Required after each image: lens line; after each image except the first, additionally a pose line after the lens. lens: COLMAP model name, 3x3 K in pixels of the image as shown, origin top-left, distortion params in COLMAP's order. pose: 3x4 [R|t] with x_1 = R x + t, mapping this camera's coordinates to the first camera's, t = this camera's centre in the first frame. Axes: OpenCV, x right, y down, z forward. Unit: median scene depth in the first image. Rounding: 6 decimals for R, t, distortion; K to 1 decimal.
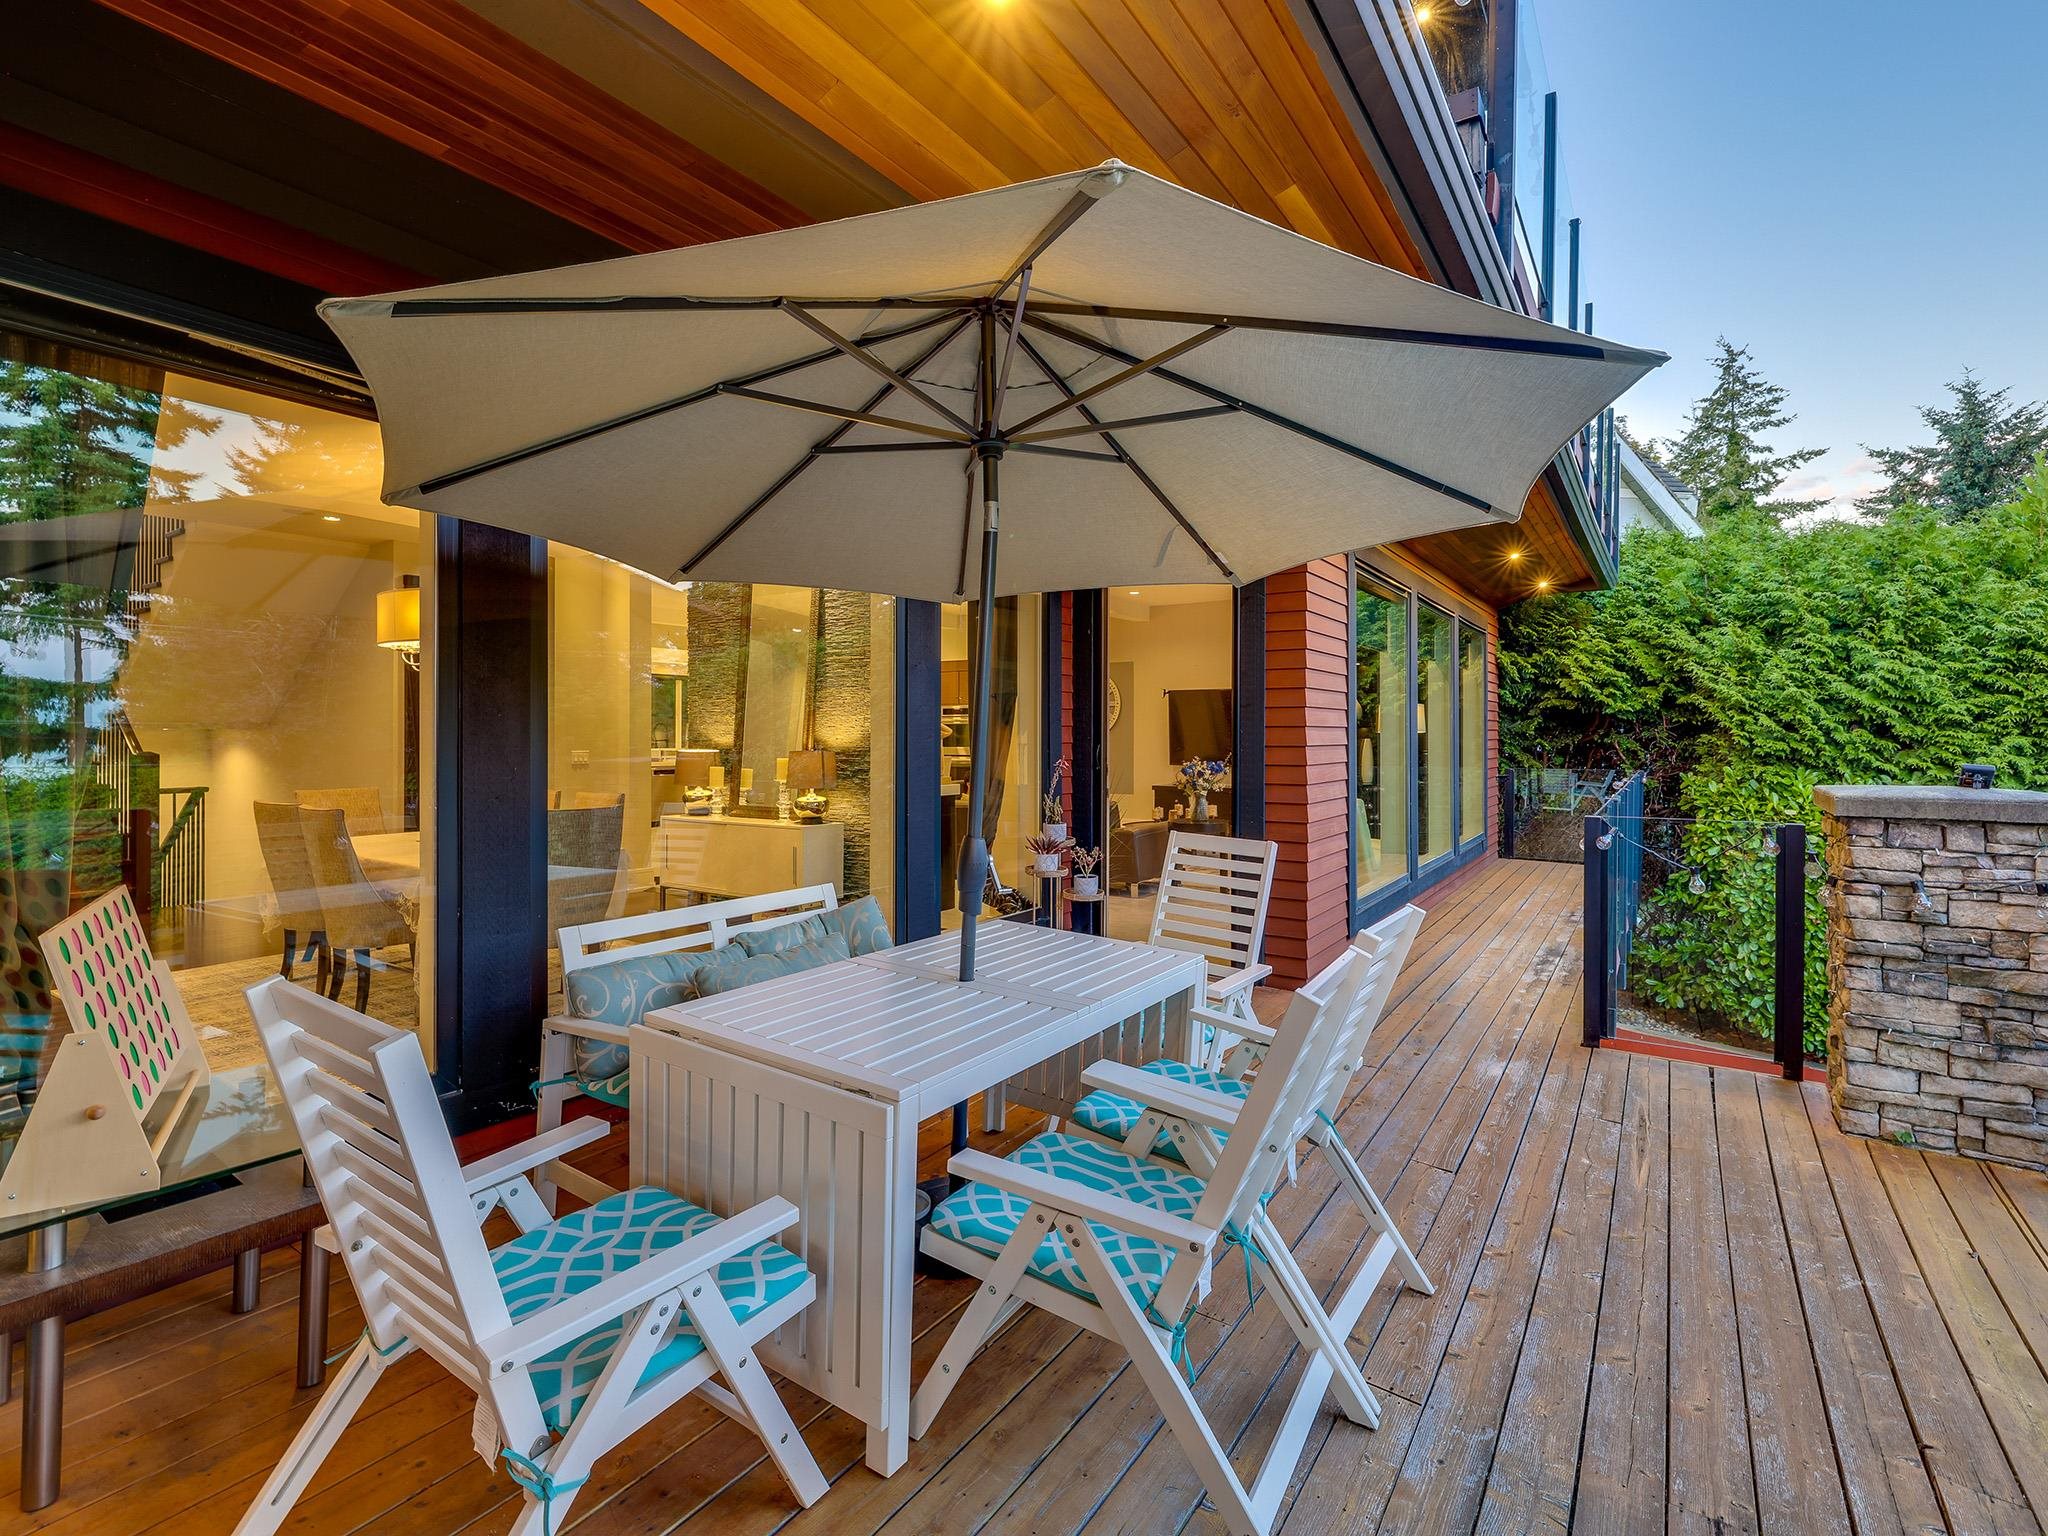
lens RADIAL K [[974.1, 0, 1022.9], [0, 974.1, 745.9], [0, 0, 1]] dist [-0.000315, 0.000182]
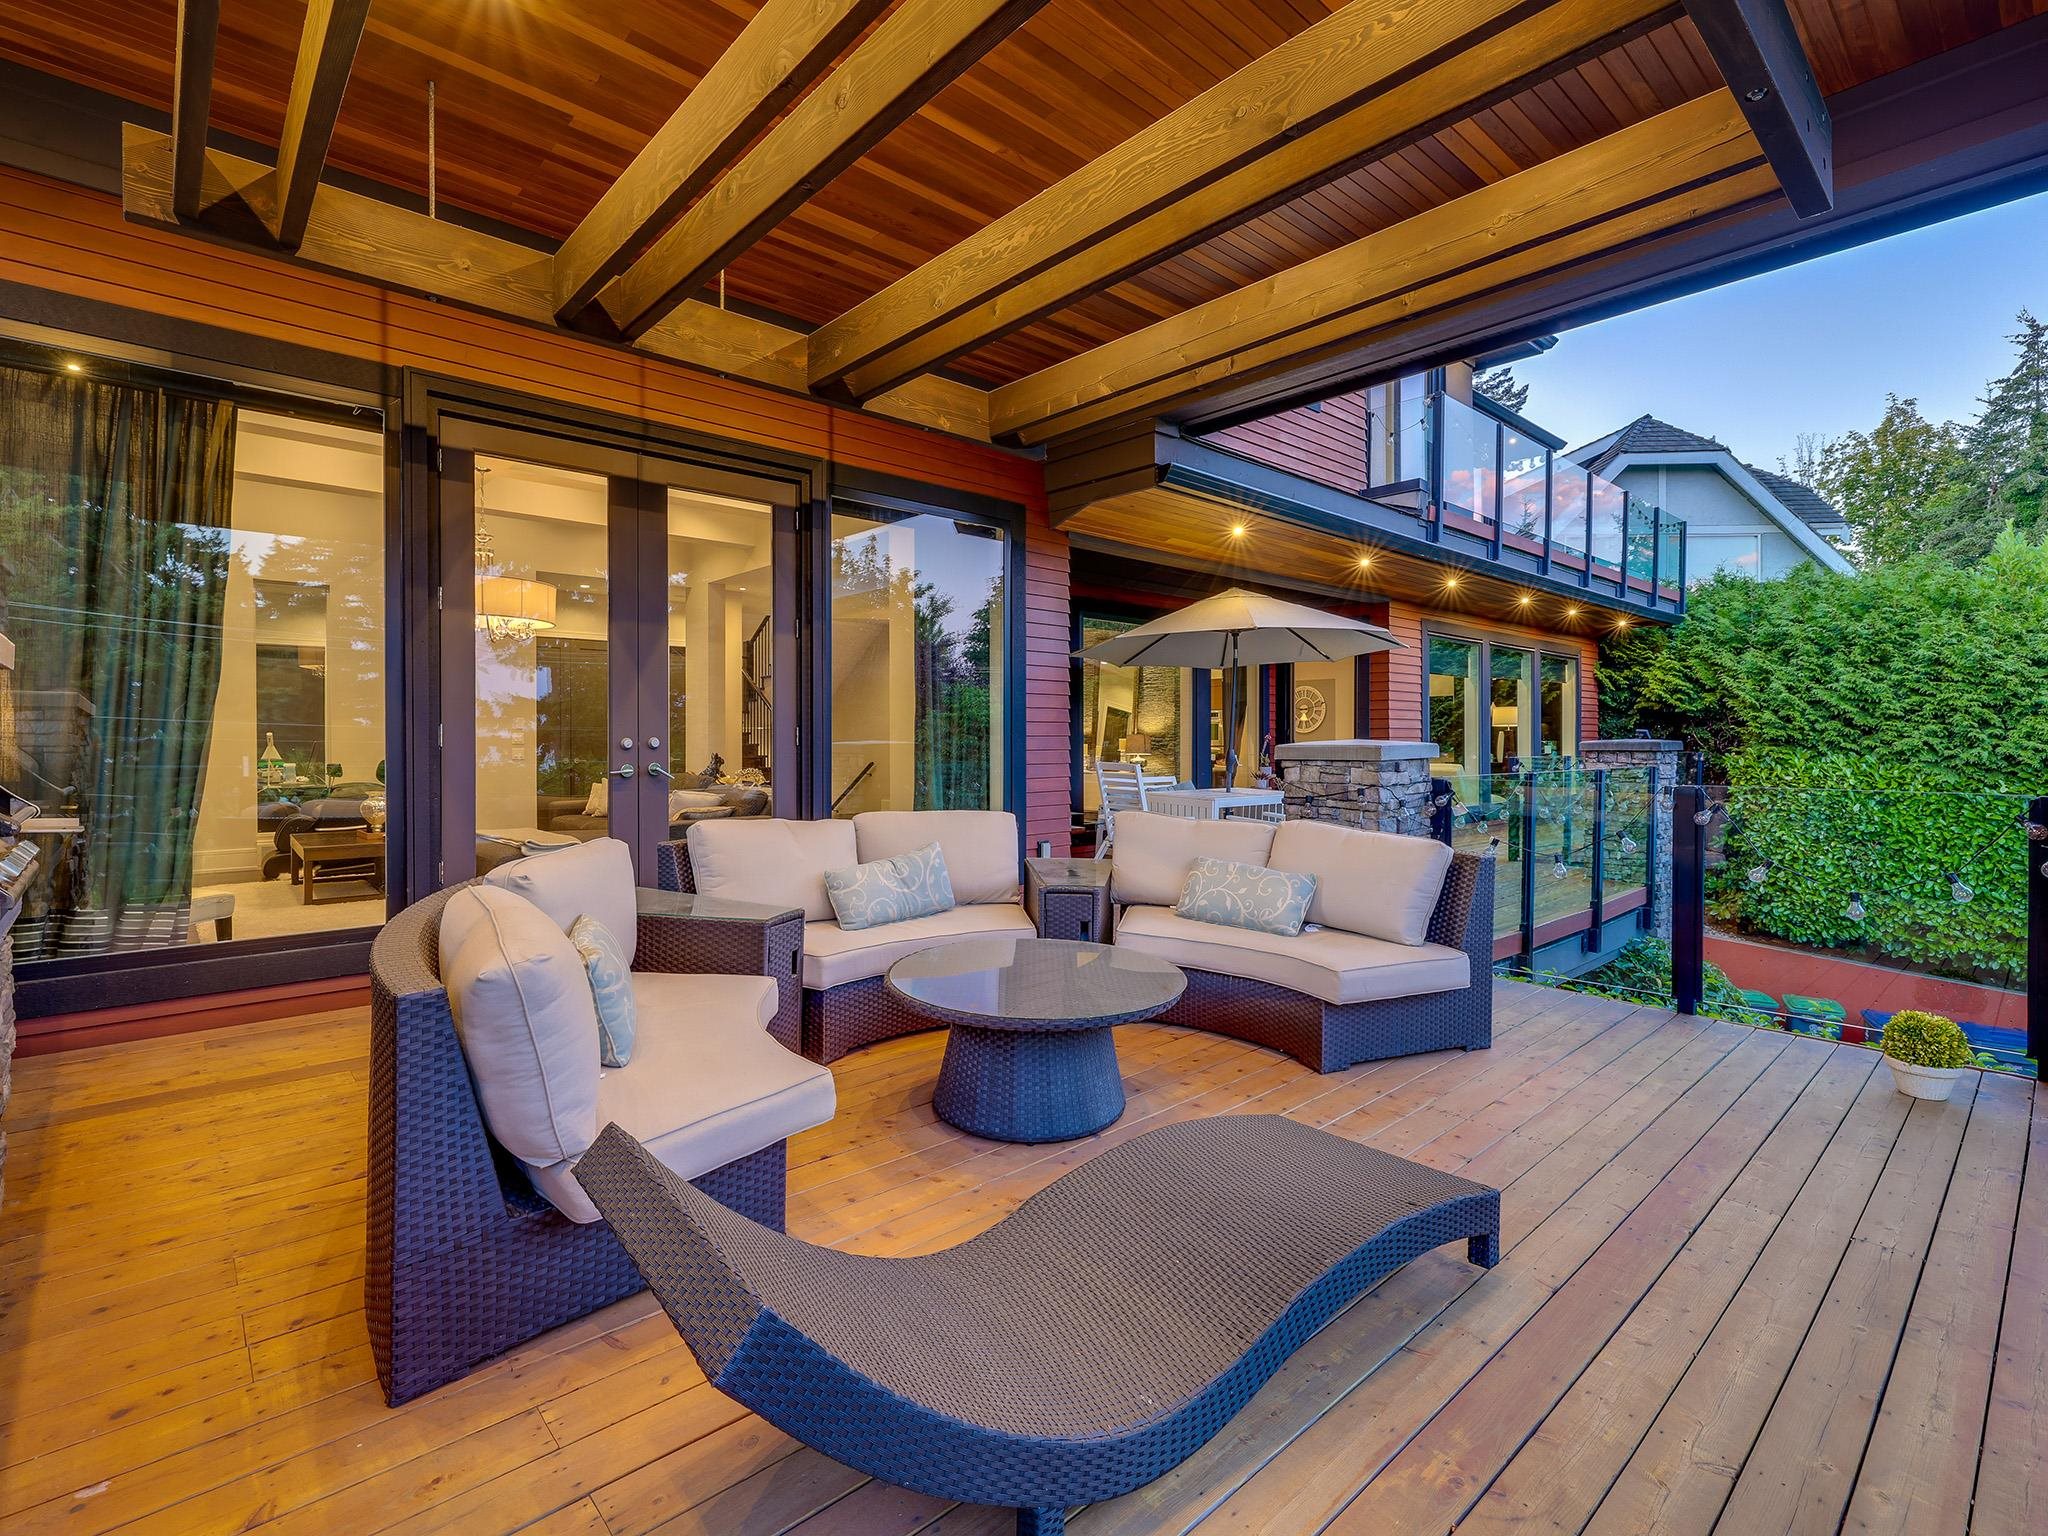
lens RADIAL K [[974.1, 0, 1022.9], [0, 974.1, 745.9], [0, 0, 1]] dist [-0.000315, 0.000182]
pose [[0.971607, -0.000644, -0.236602, 0.013180], [-0.001099, 0.999973, -0.007234, 0.032106], [0.236600, 0.007288, 0.971580, -0.707873]]
